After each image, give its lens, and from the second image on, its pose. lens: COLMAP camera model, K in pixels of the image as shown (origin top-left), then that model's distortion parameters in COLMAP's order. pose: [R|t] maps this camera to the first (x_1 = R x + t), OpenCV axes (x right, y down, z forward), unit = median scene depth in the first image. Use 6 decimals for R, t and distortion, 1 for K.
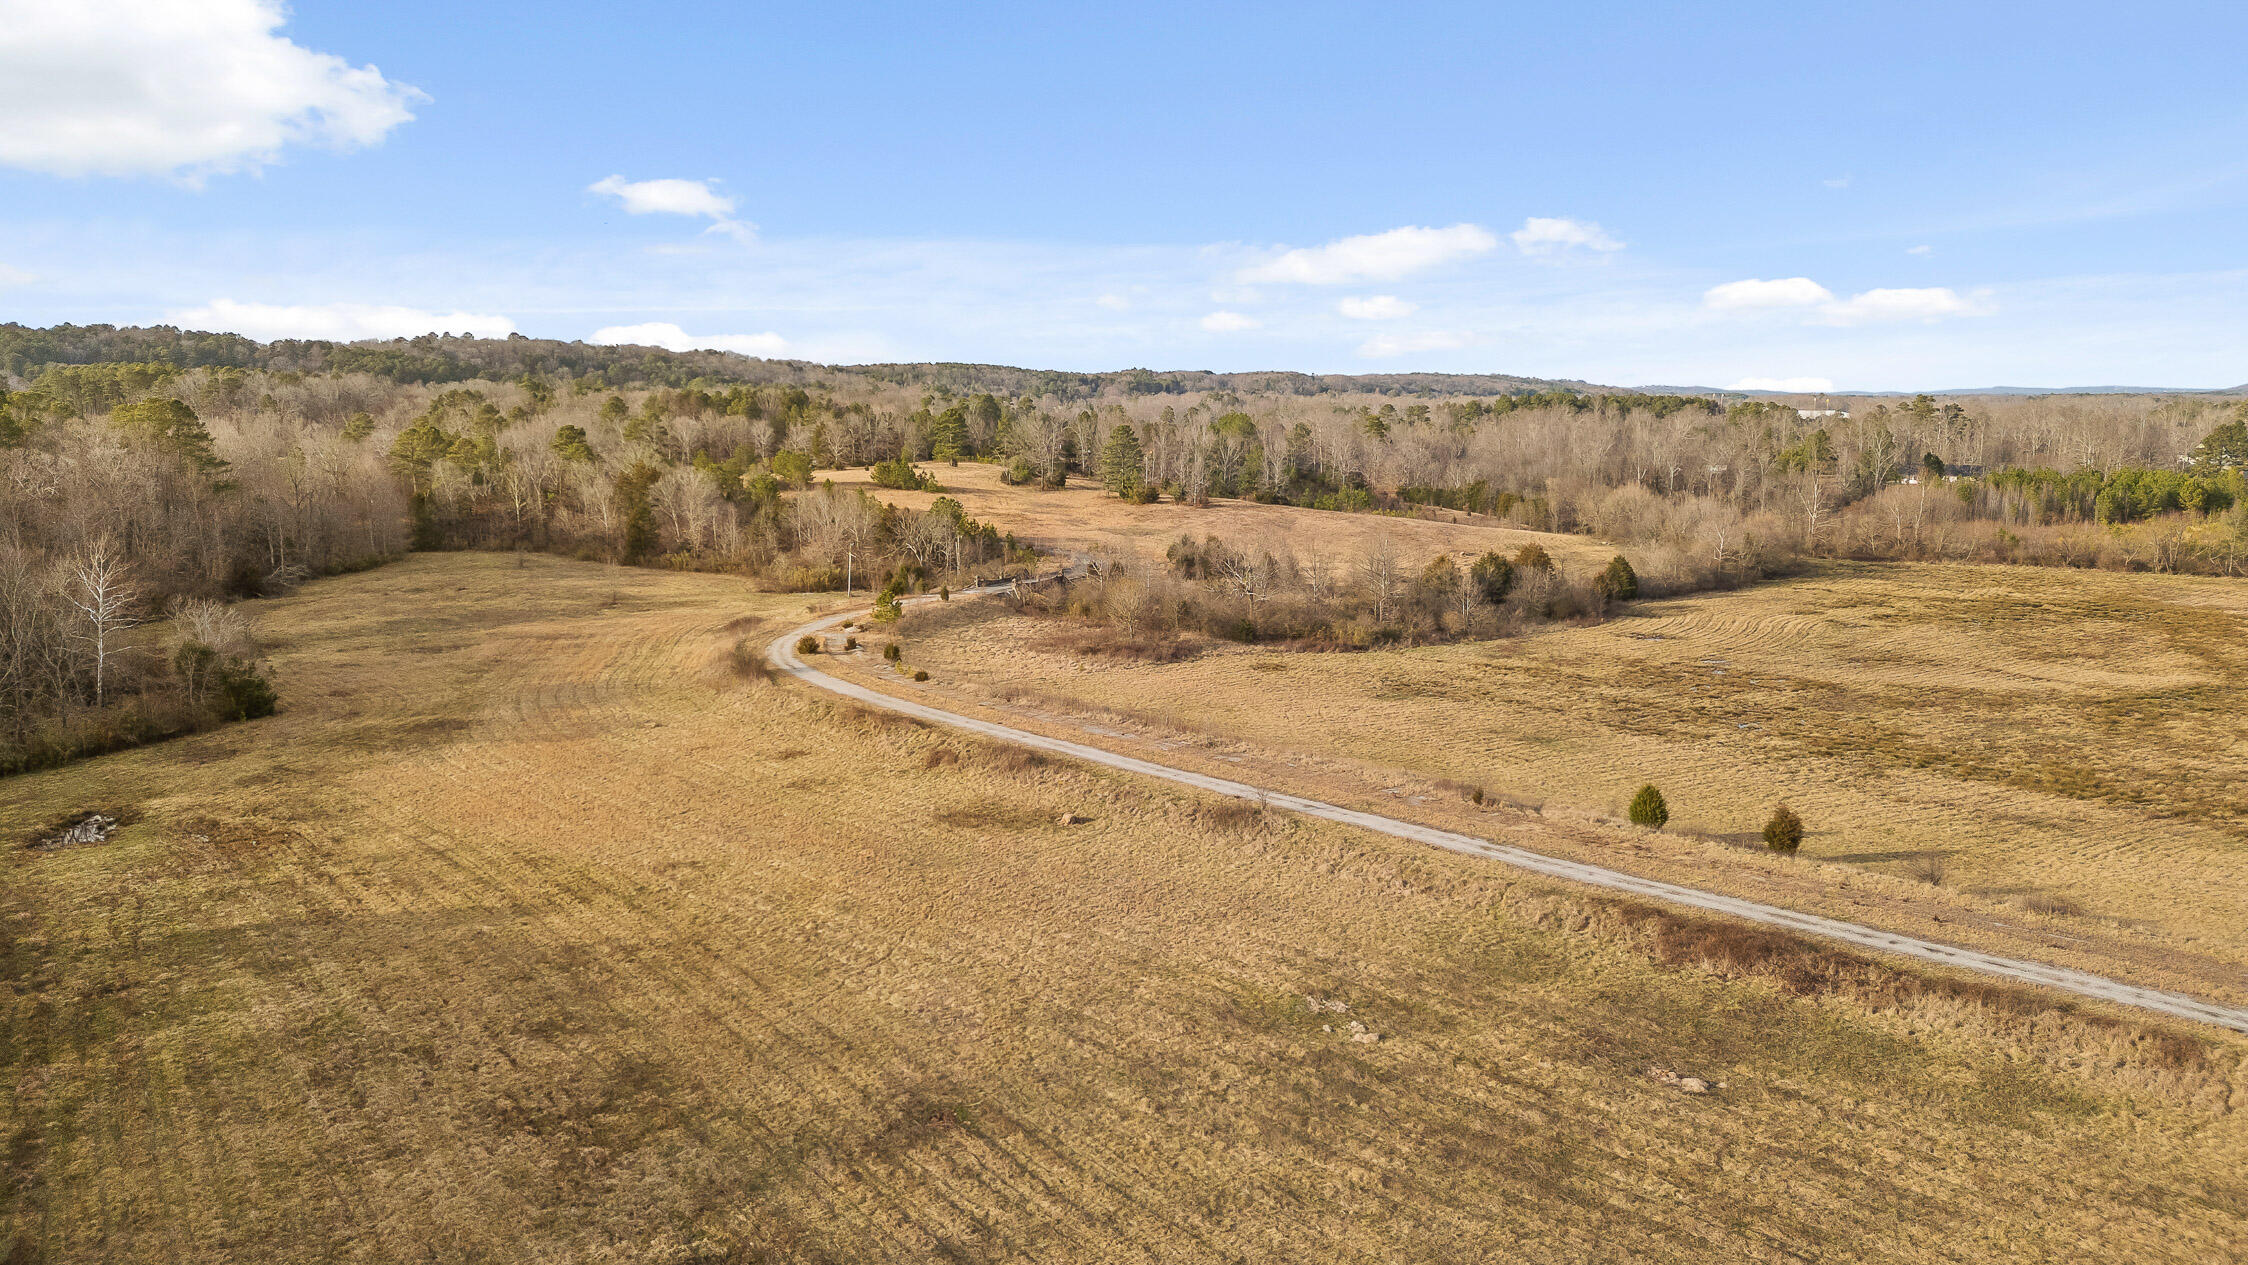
lens RADIAL K [[1588.2, 0, 1108.8], [0, 1588.2, 631.0], [0, 0, 1]] dist [0.112996, -0.115512]
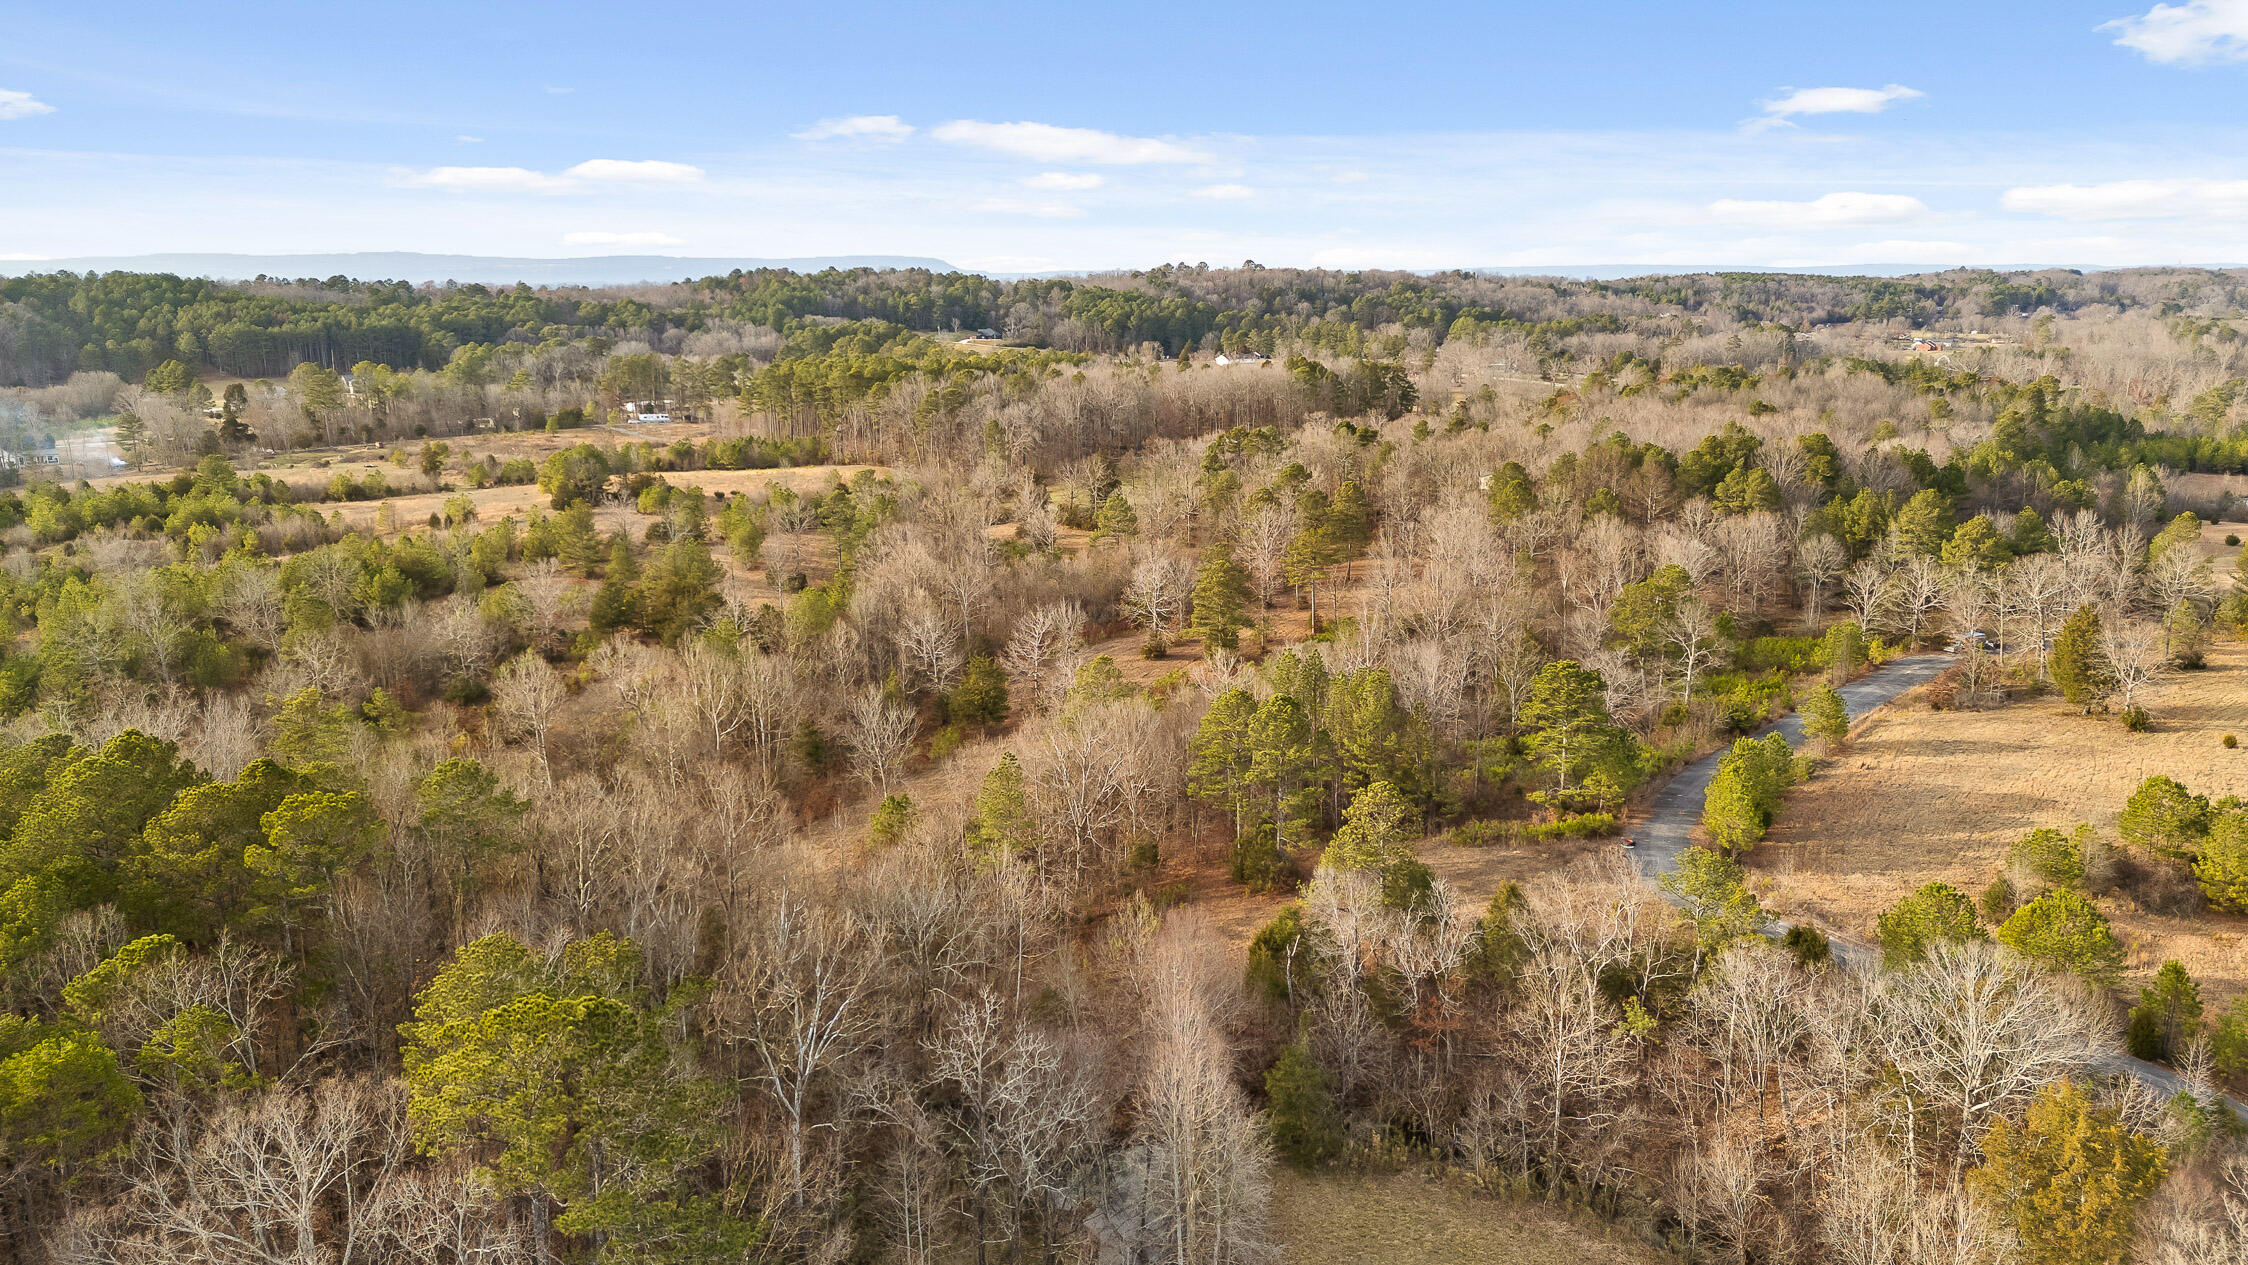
lens RADIAL K [[1615.8, 0, 1085.3], [0, 1615.8, 639.0], [0, 0, 1]] dist [0.106394, -0.110032]
pose [[0.908621, 0.081987, -0.409495, -0.333192], [-0.056377, 0.995645, 0.074249, -0.194695], [0.413799, -0.044378, 0.909286, 0.668949]]
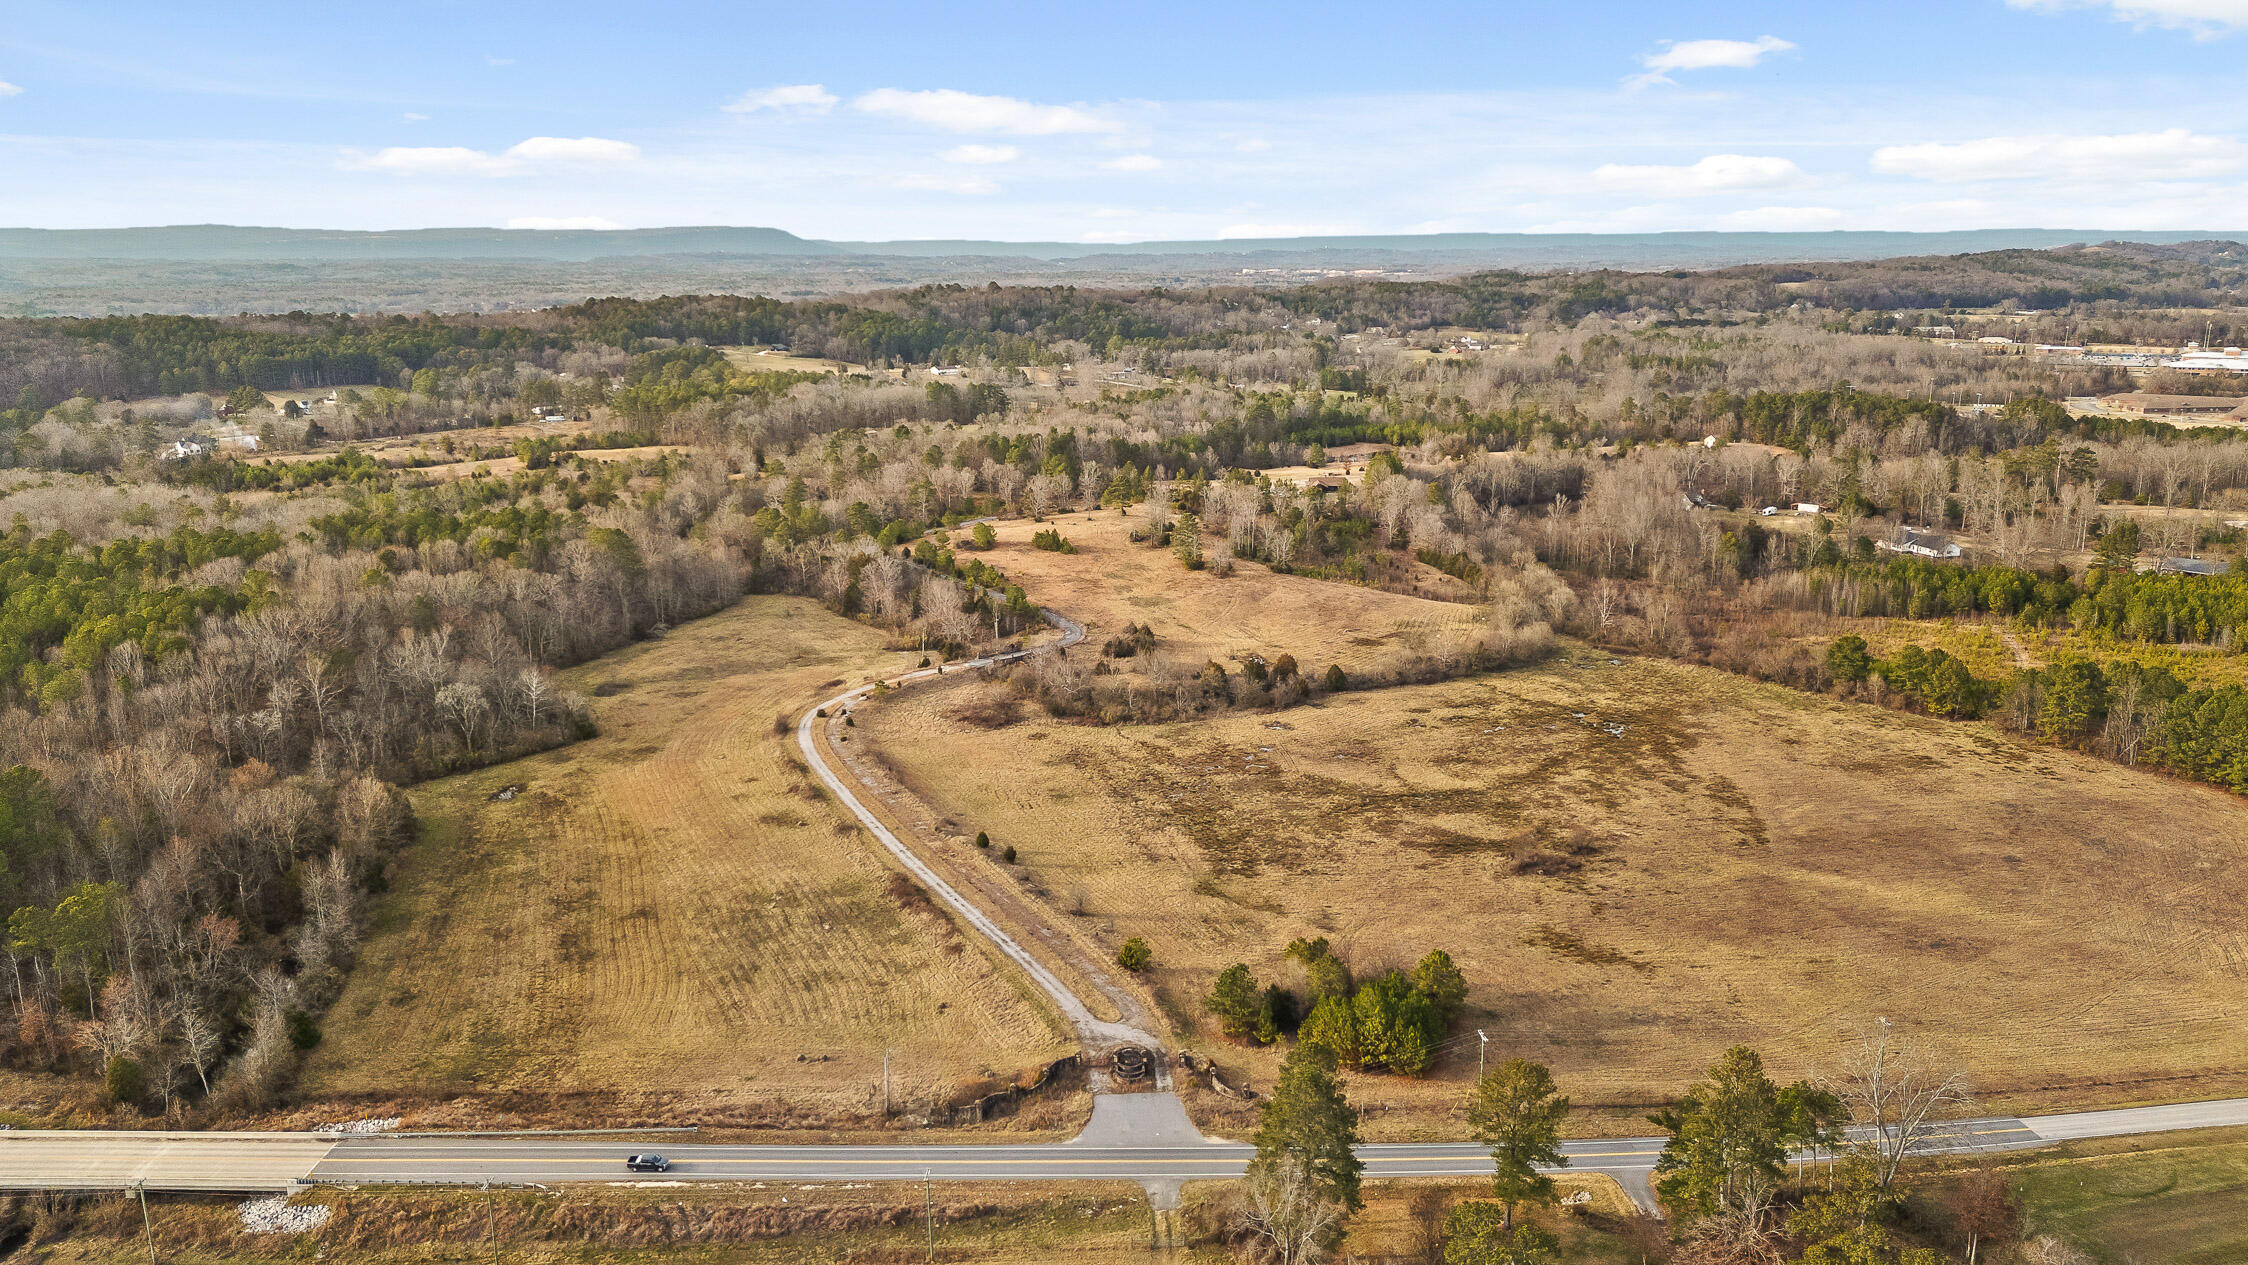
lens RADIAL K [[1568.3, 0, 1118.5], [0, 1568.3, 638.0], [0, 0, 1]] dist [0.096790, -0.098416]
pose [[0.950975, 0.064615, -0.302441, 0.490135], [-0.038683, 0.995103, 0.090965, -0.177140], [0.306838, -0.074806, 0.948817, -0.527866]]
